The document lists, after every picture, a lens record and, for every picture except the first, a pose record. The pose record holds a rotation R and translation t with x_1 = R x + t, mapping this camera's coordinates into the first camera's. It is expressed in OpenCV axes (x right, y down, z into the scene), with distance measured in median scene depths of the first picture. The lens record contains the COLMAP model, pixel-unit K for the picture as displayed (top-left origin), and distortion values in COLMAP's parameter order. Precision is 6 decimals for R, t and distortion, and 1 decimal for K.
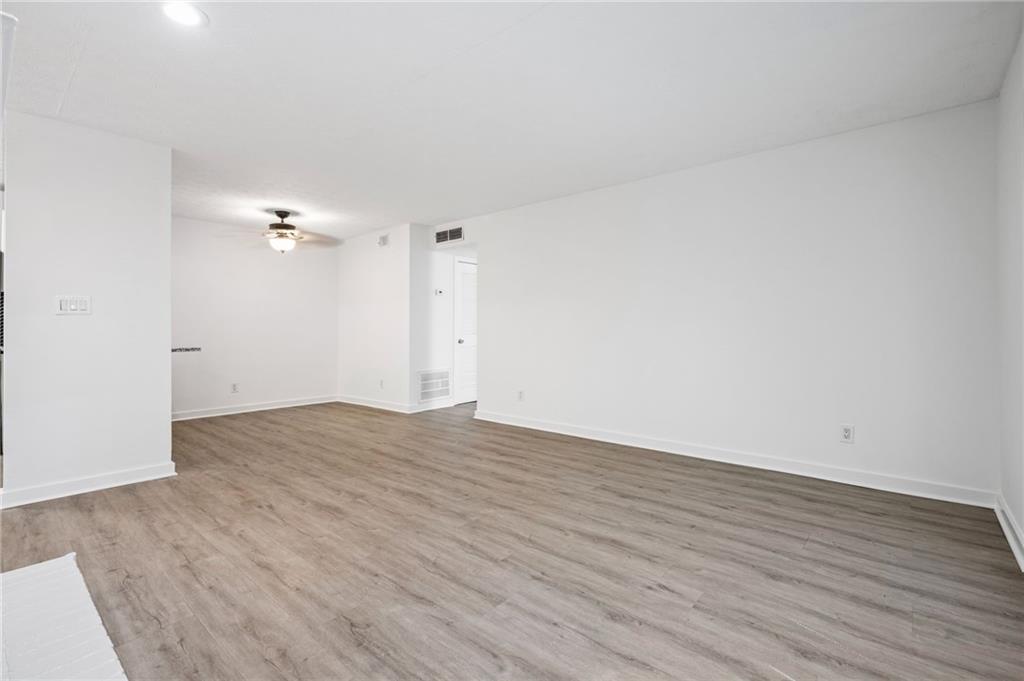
lens RADIAL K [[468.4, 0, 510.1], [0, 468.4, 326.6], [0, 0, 1]] dist [-0.001621, -0.000542]
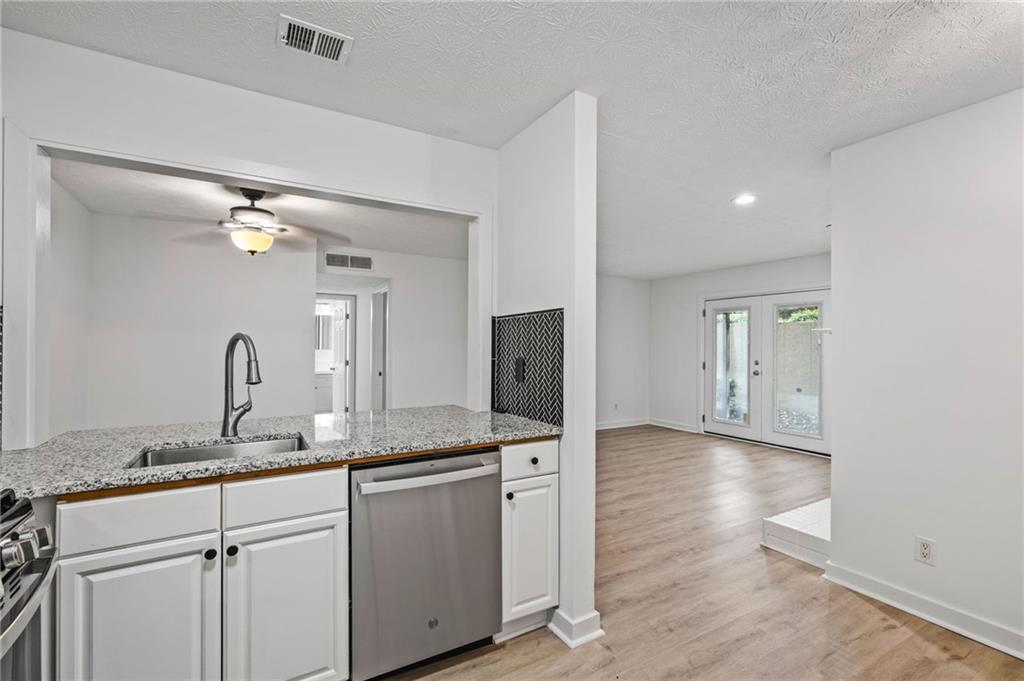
lens RADIAL K [[458.5, 0, 512.0], [0, 458.5, 340.5], [0, 0, 1]] dist [-0.000821, 0.000057]
pose [[0.309591, 0.016031, 0.950735, -1.898293], [-0.010518, 0.999854, -0.013434, -0.073988], [-0.950811, -0.005841, 0.309715, 0.931262]]
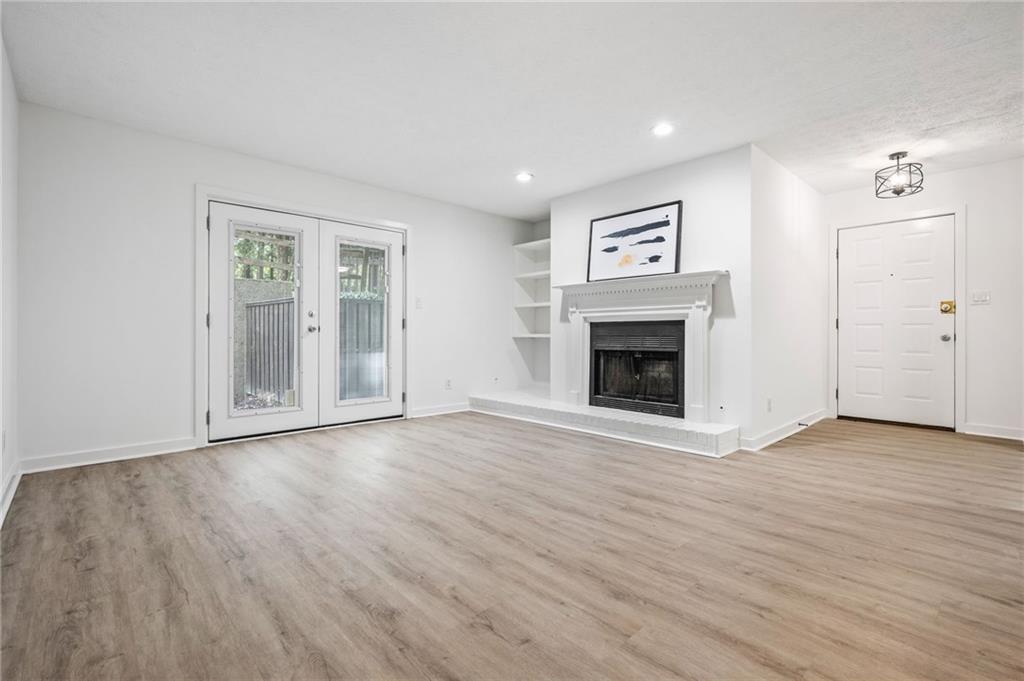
lens RADIAL K [[458.5, 0, 512.0], [0, 458.5, 340.5], [0, 0, 1]] dist [-0.000821, 0.000057]
pose [[-0.995442, 0.003332, 0.095312, -0.218369], [0.004198, 0.999952, 0.008884, 0.069982], [-0.095277, 0.009244, -0.995408, 1.972219]]
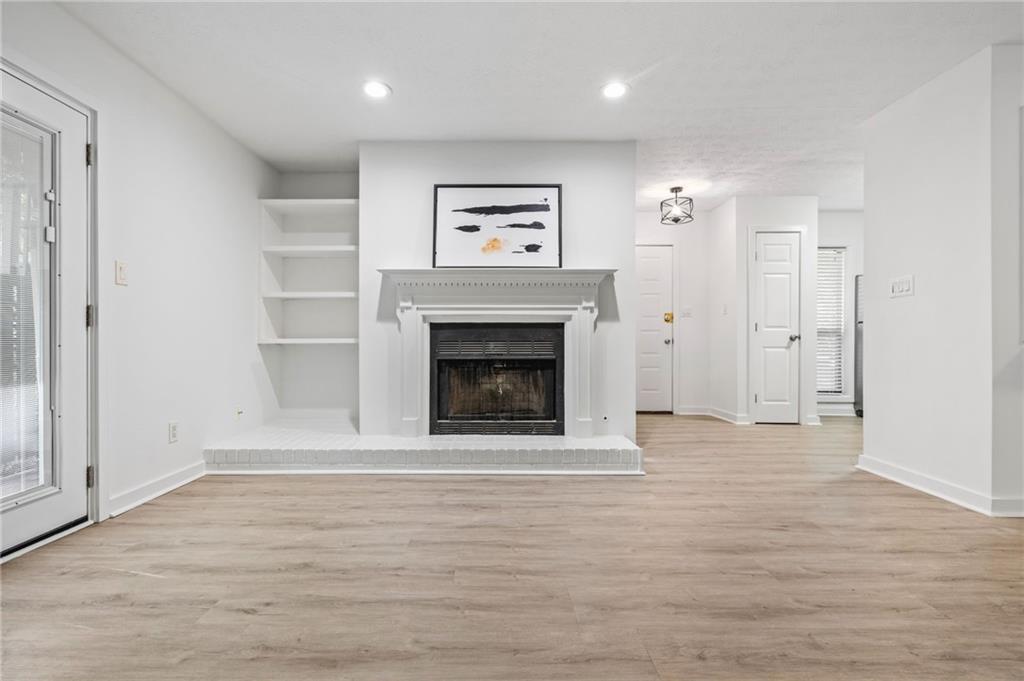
lens RADIAL K [[467.0, 0, 491.3], [0, 467.0, 342.5], [0, 0, 1]] dist [0.000686, 0.000171]
pose [[-0.760450, 0.009634, -0.649325, 0.372392], [0.005859, 0.999951, 0.007975, 0.064044], [0.649370, 0.002260, -0.760470, 1.323377]]
